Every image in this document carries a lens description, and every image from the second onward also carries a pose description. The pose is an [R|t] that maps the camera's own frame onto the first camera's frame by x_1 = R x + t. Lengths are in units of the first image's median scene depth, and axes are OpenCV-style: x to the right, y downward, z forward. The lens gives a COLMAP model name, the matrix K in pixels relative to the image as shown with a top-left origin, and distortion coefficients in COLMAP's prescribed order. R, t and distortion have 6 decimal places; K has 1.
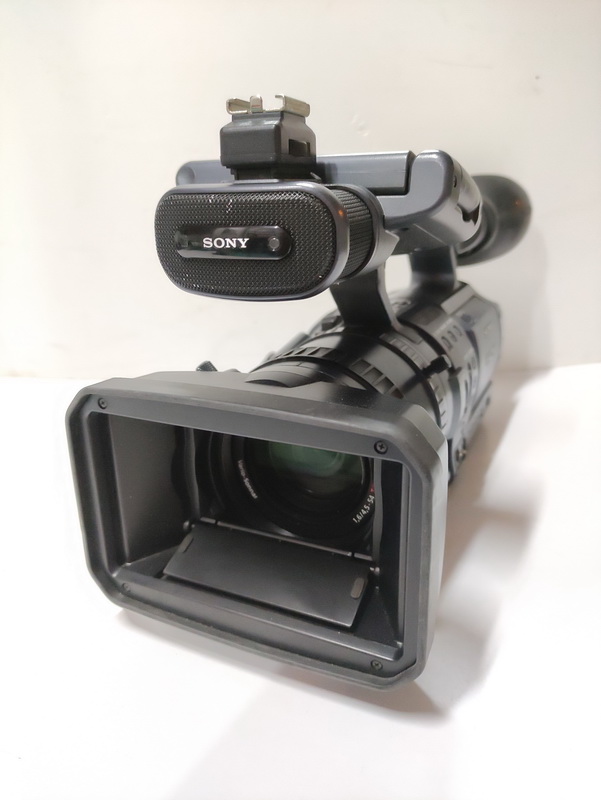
lens RADIAL K [[585.9, 0, 300.5], [0, 585.9, 400.0], [0, 0, 1]] dist [0.042953, -0.000541]
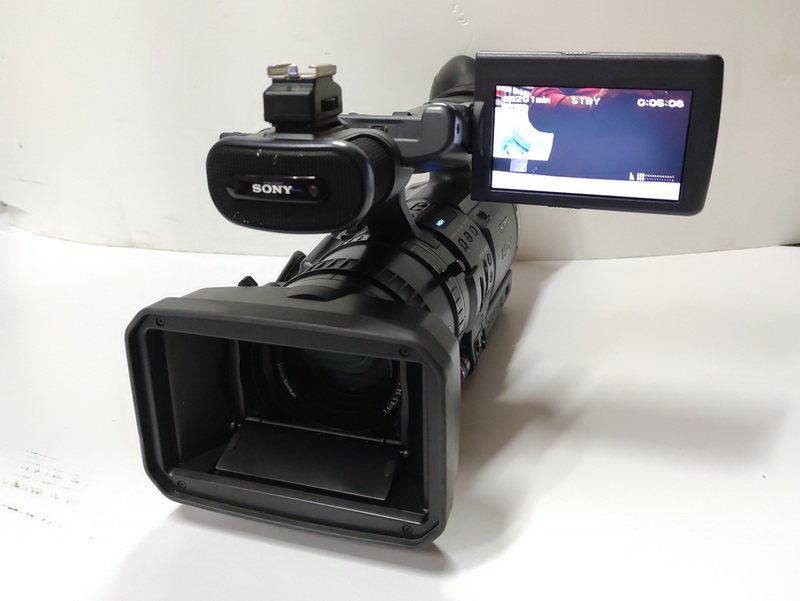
lens RADIAL K [[585.9, 0, 400.0], [0, 585.9, 300.5], [0, 0, 1]] dist [0.042953, -0.000541]
pose [[0.991327, -0.034846, 0.126716, -0.019385], [0.033318, 0.999345, 0.014160, -0.031911], [-0.127126, -0.009815, 0.991838, -0.163794]]
